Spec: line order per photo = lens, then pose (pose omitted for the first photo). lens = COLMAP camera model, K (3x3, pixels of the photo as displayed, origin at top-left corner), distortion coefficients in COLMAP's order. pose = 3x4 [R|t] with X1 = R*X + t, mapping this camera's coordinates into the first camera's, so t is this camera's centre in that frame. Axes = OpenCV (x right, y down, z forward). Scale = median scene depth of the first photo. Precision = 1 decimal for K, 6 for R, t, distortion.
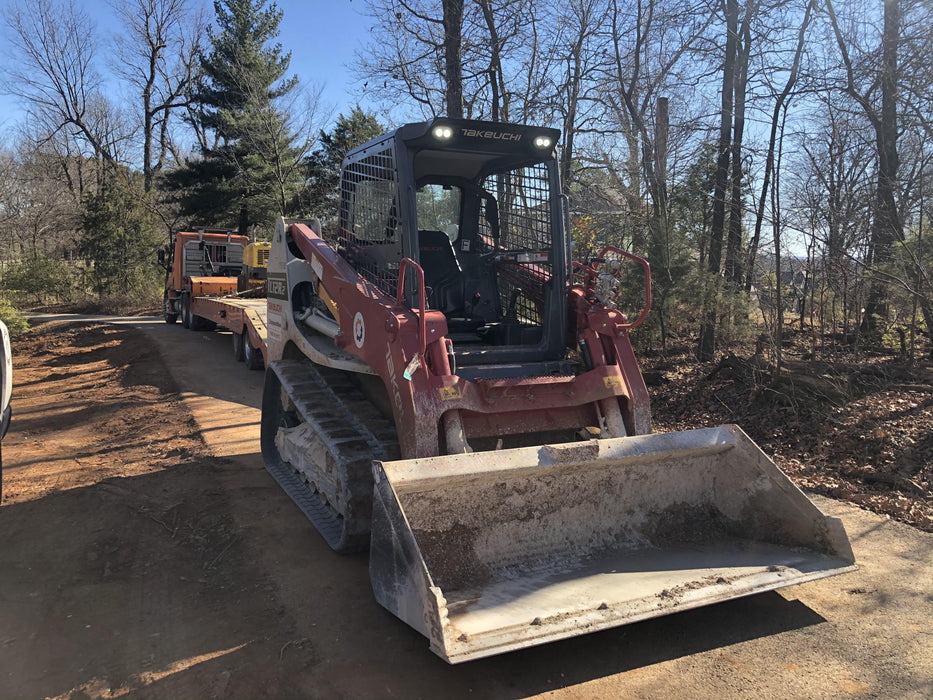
lens RADIAL K [[749.6, 0, 461.6], [0, 749.6, 350.3], [0, 0, 1]] dist [0.038255, -0.051784]
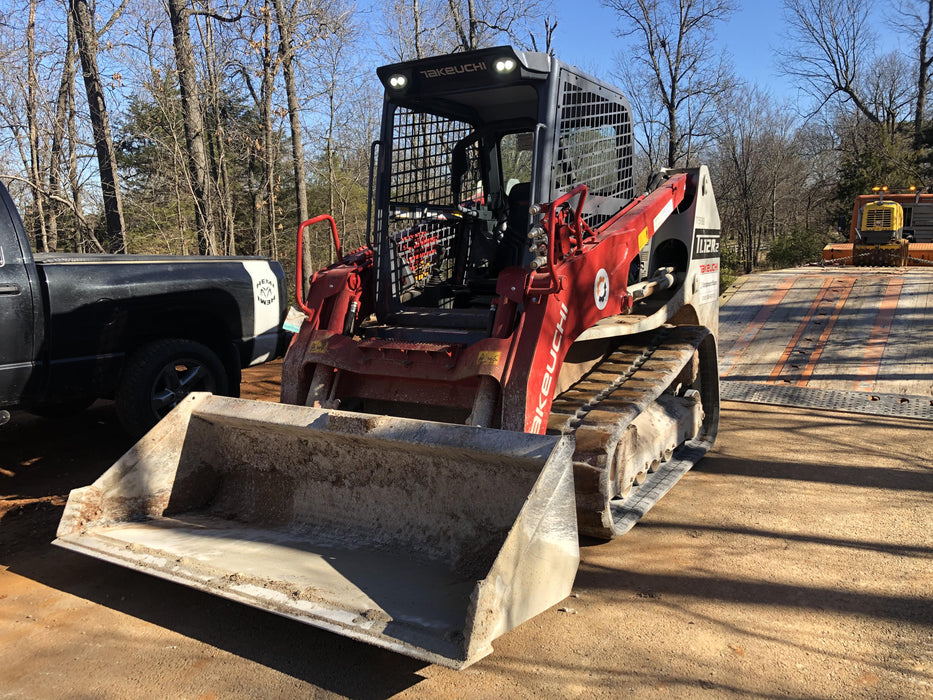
lens RADIAL K [[749.6, 0, 467.0], [0, 749.6, 358.6], [0, 0, 1]] dist [0.038255, -0.051784]
pose [[0.563687, 0.103866, -0.819432, 0.896753], [-0.064162, 0.994571, 0.081929, -0.022402], [0.823493, 0.006394, 0.567291, 0.560960]]
